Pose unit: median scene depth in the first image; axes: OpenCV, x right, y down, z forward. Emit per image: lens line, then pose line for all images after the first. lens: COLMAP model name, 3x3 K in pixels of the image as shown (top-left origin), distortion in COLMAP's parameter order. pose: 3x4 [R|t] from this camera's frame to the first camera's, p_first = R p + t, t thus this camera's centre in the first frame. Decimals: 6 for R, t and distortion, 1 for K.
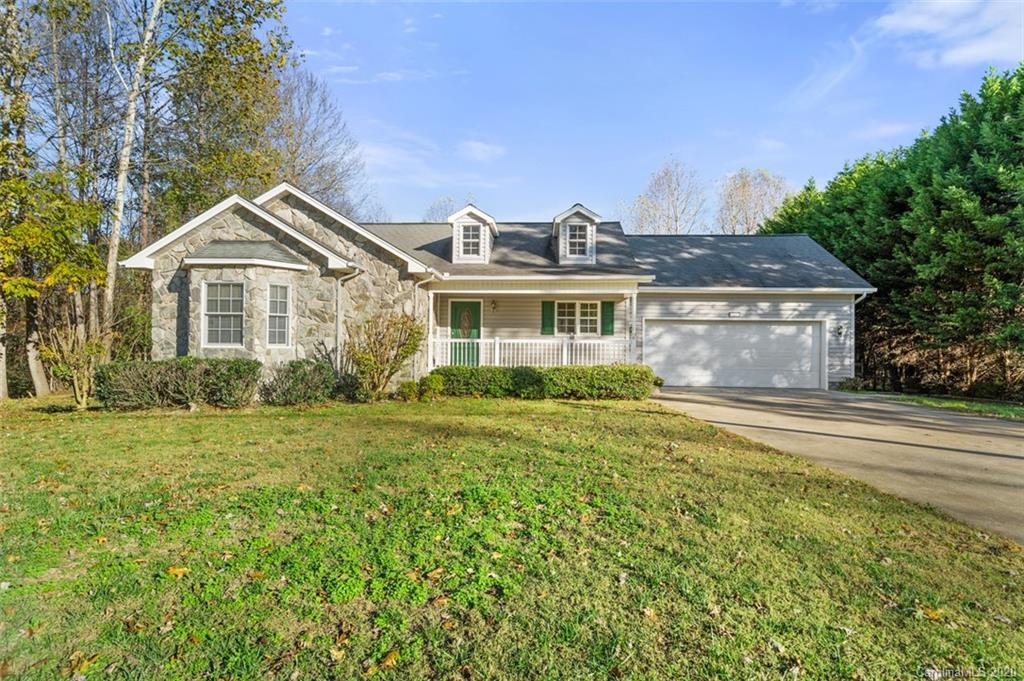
lens RADIAL K [[529.5, 0, 511.9], [0, 529.5, 344.6], [0, 0, 1]] dist [-0.000895, -0.000011]
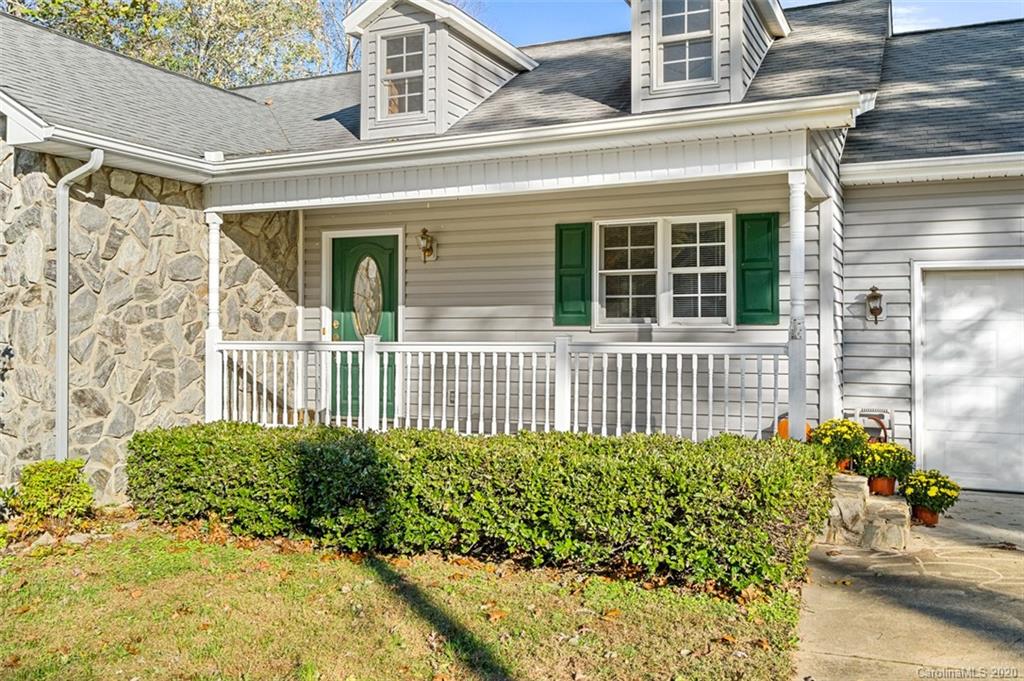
lens RADIAL K [[898.7, 0, 512.0], [0, 898.7, 335.2], [0, 0, 1]] dist [0.012488, 0.004596]
pose [[0.932338, -0.009146, -0.361474, 0.233810], [0.008324, 0.999958, -0.003832, -0.010537], [0.361493, 0.000563, 0.932374, 0.462268]]
